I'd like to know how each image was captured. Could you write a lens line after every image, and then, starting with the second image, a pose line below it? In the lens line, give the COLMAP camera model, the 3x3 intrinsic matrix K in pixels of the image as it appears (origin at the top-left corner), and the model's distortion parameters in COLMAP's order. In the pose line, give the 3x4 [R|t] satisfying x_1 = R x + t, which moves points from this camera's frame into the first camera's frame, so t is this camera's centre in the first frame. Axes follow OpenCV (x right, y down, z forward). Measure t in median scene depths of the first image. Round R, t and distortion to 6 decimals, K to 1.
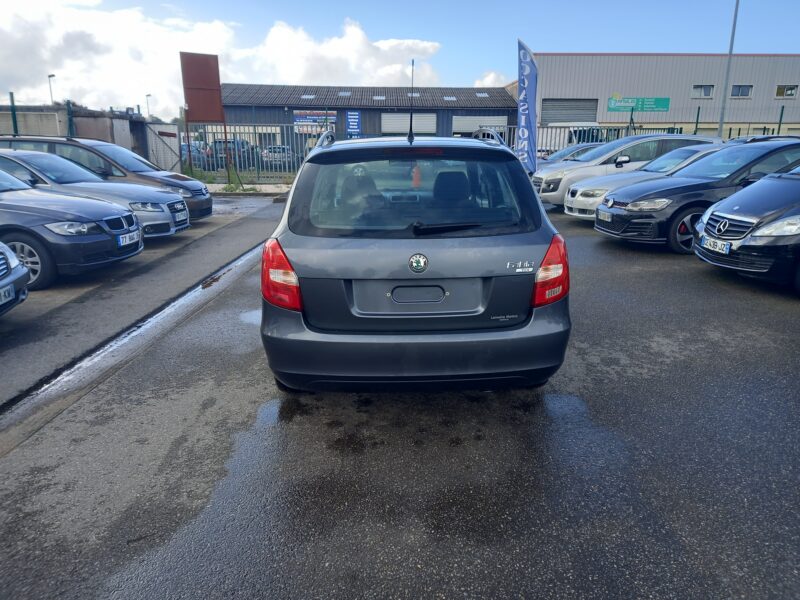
lens RADIAL K [[590.7, 0, 406.5], [0, 590.7, 307.3], [0, 0, 1]] dist [0.050882, -0.037001]
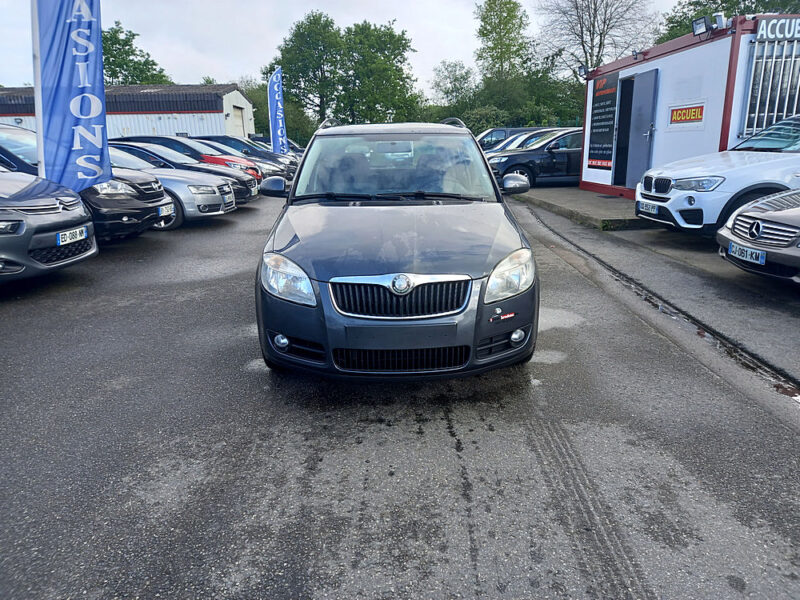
lens RADIAL K [[590.7, 0, 402.2], [0, 590.7, 297.5], [0, 0, 1]] dist [0.050882, -0.037001]
pose [[-0.999763, 0.016370, 0.014329, -0.038421], [0.021263, 0.874545, 0.484478, -0.643449], [-0.004600, 0.484668, -0.874686, 2.550102]]
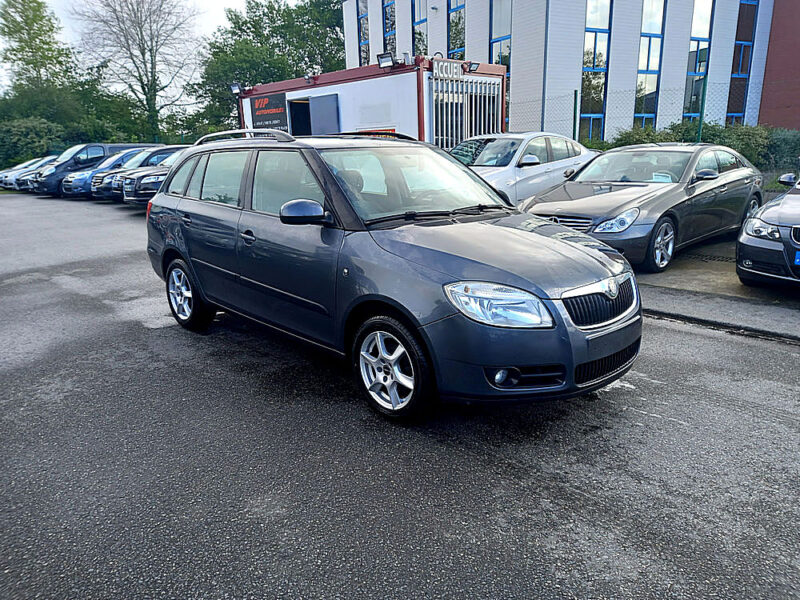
lens RADIAL K [[590.7, 0, 405.7], [0, 590.7, 298.1], [0, 0, 1]] dist [0.050882, -0.037001]
pose [[-0.742766, 0.178429, -0.645338, 0.715291], [-0.143416, 0.899069, 0.413650, -0.569251], [0.654011, 0.399797, -0.642209, 2.204864]]
